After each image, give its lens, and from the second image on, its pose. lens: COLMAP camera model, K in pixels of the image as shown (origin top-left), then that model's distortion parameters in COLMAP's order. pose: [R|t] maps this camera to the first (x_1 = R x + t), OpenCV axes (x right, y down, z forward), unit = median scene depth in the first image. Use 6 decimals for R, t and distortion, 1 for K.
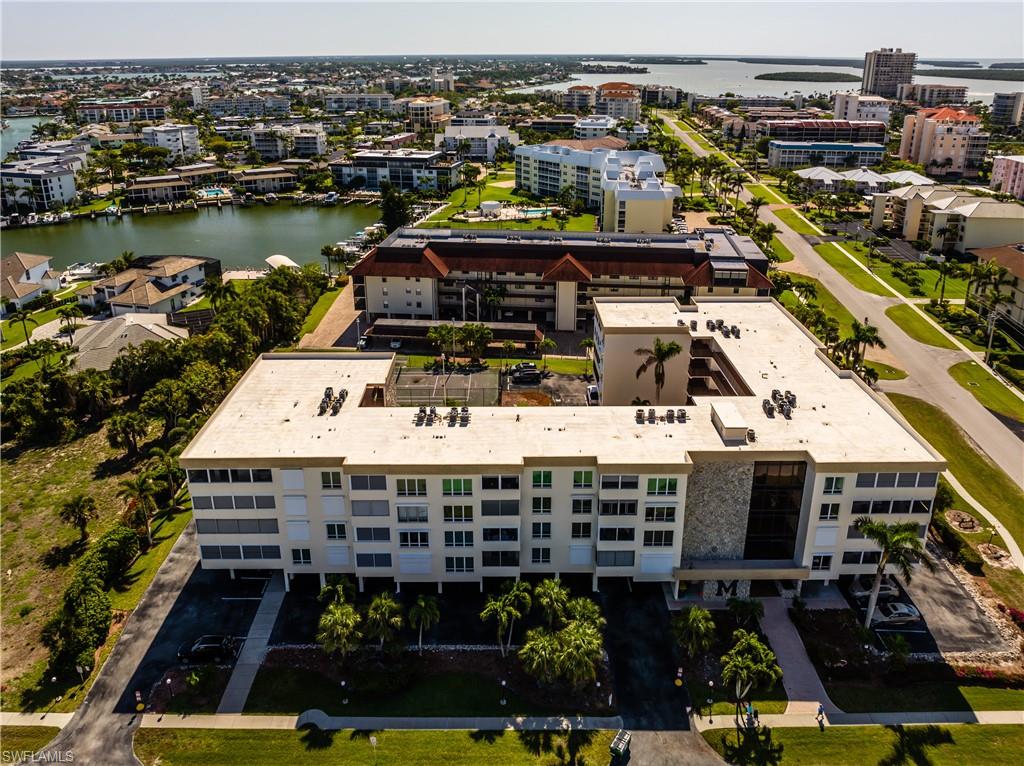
lens RADIAL K [[773.6, 0, 515.9], [0, 773.6, 331.4], [0, 0, 1]] dist [-0.042725, -0.001247]
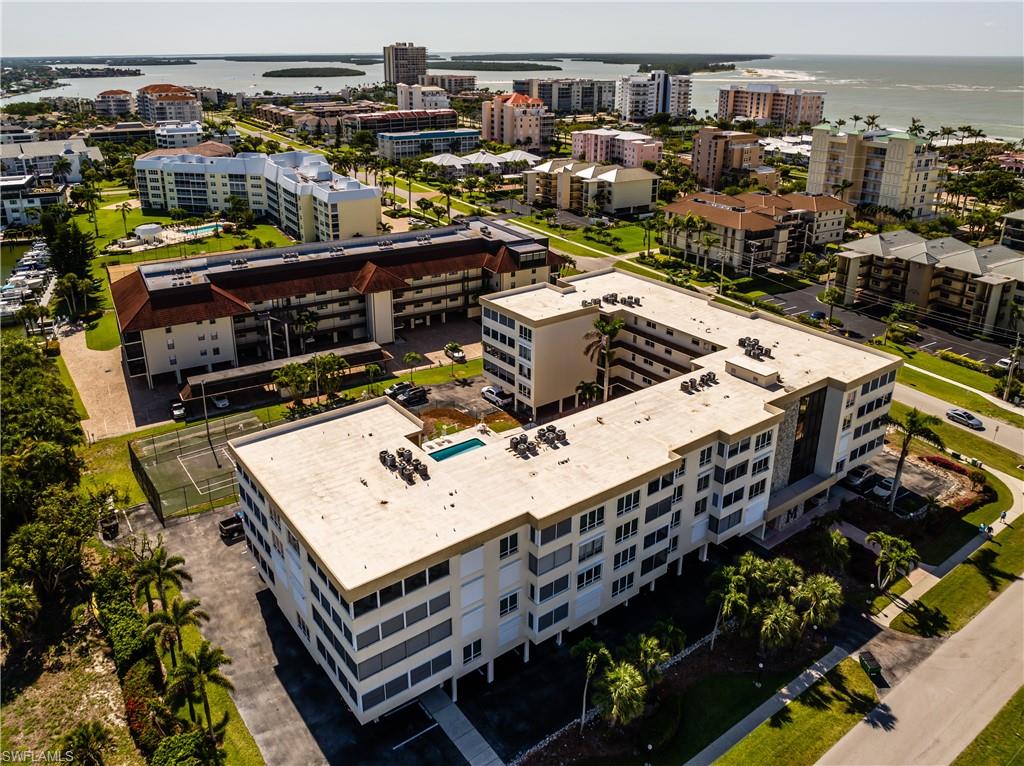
lens RADIAL K [[773.6, 0, 515.9], [0, 773.6, 331.4], [0, 0, 1]] dist [-0.042725, -0.001247]
pose [[0.804207, -0.204421, 0.558089, -0.319495], [0.203149, 0.976980, 0.065117, -0.043196], [-0.558553, 0.061008, 0.827222, 0.138752]]
